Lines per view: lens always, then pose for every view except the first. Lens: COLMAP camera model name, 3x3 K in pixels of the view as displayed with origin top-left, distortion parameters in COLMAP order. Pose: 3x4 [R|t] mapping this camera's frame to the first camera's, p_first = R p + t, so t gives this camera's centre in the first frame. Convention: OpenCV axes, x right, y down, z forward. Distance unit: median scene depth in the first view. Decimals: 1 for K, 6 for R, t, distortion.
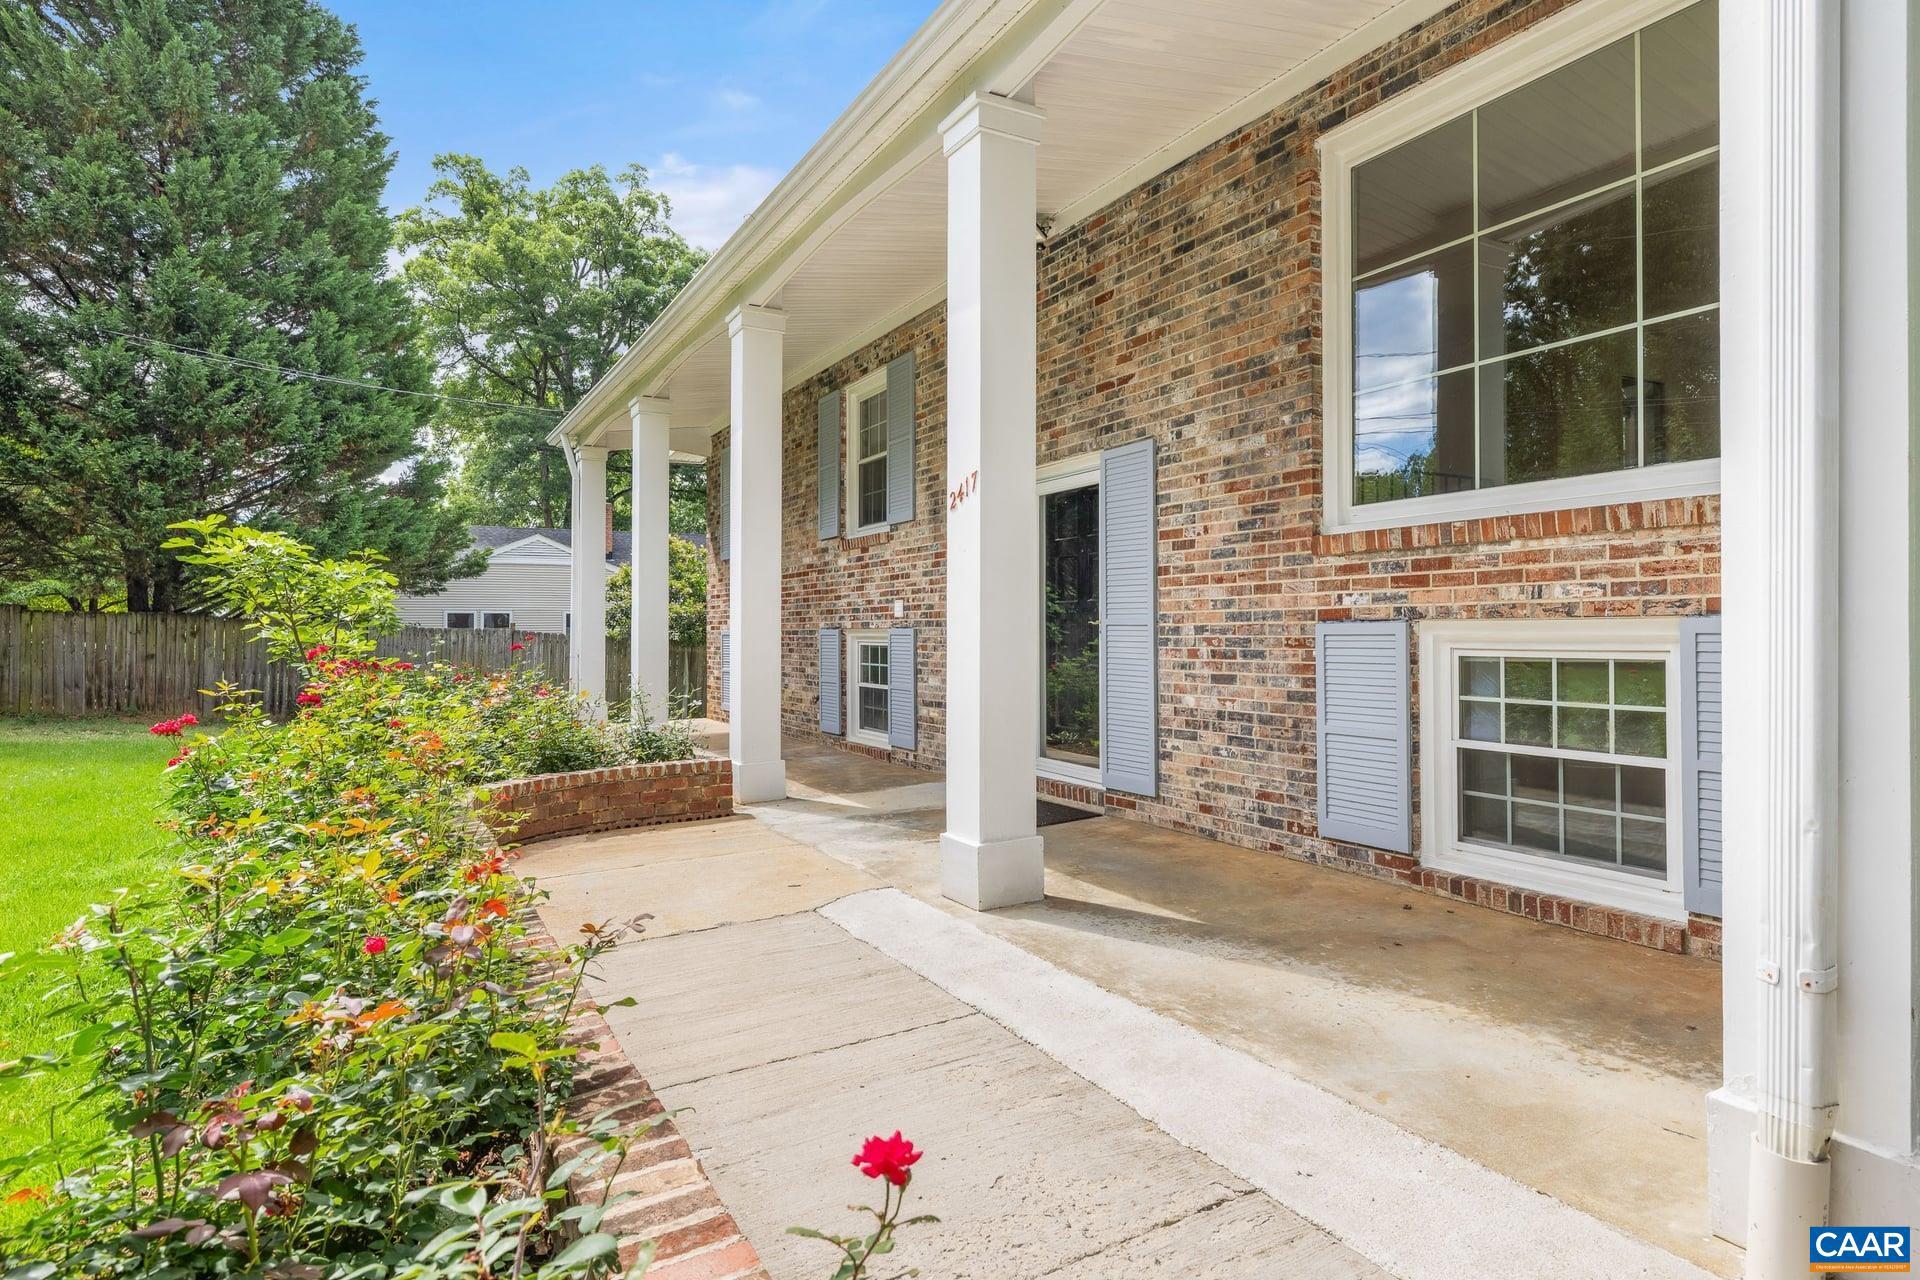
lens RADIAL K [[1060.3, 0, 960.0], [0, 1060.3, 640.0], [0, 0, 1]] dist [-0.002714, -0.000745]
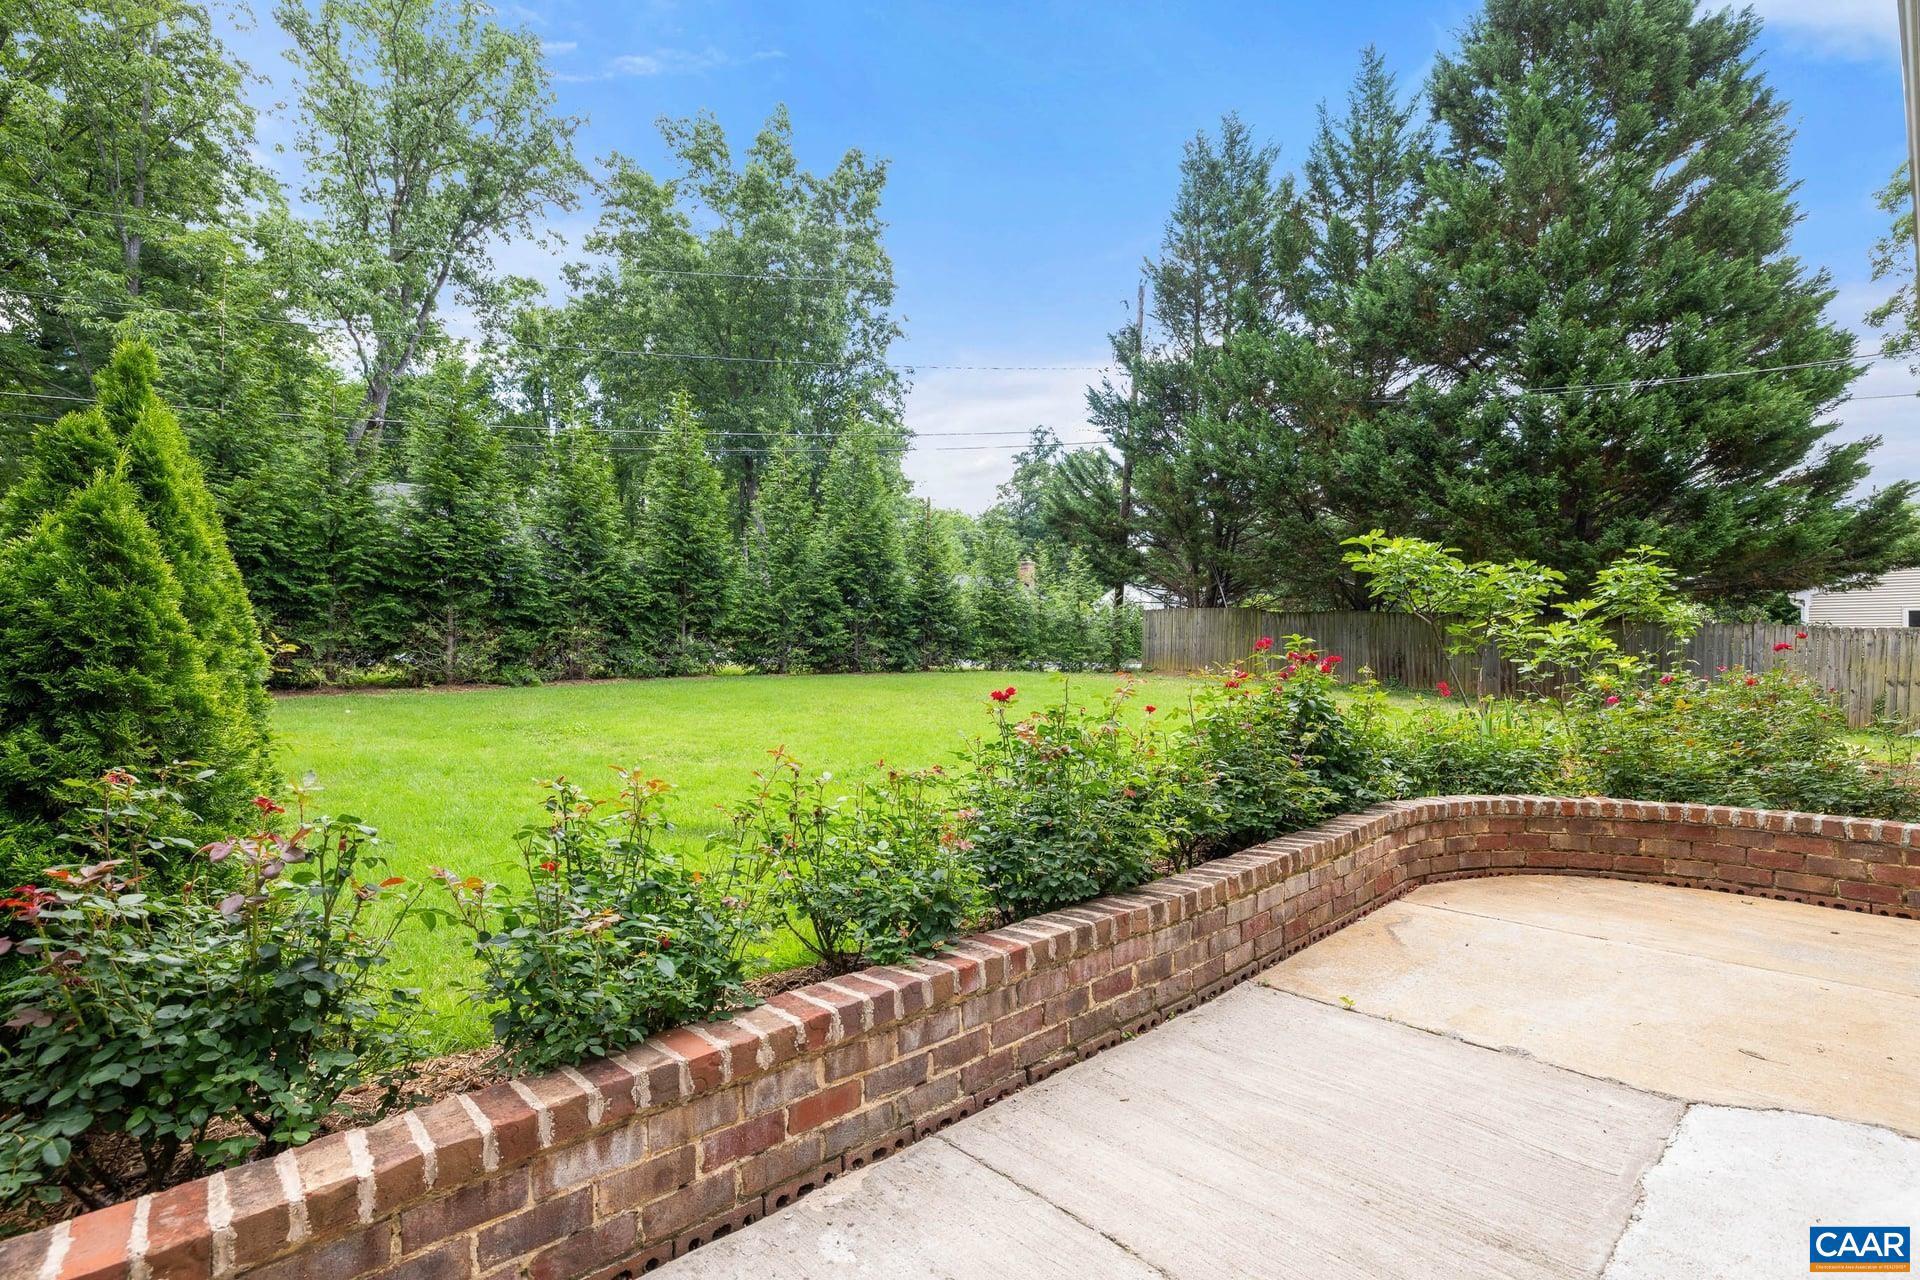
lens RADIAL K [[880.9, 0, 960.0], [0, 880.9, 640.0], [0, 0, 1]] dist [-0.001869, -0.000273]
pose [[0.223460, 0.003265, -0.974708, 0.069911], [-0.006705, 0.999976, 0.001812, 0.003096], [0.974690, 0.006130, 0.223476, 0.155904]]
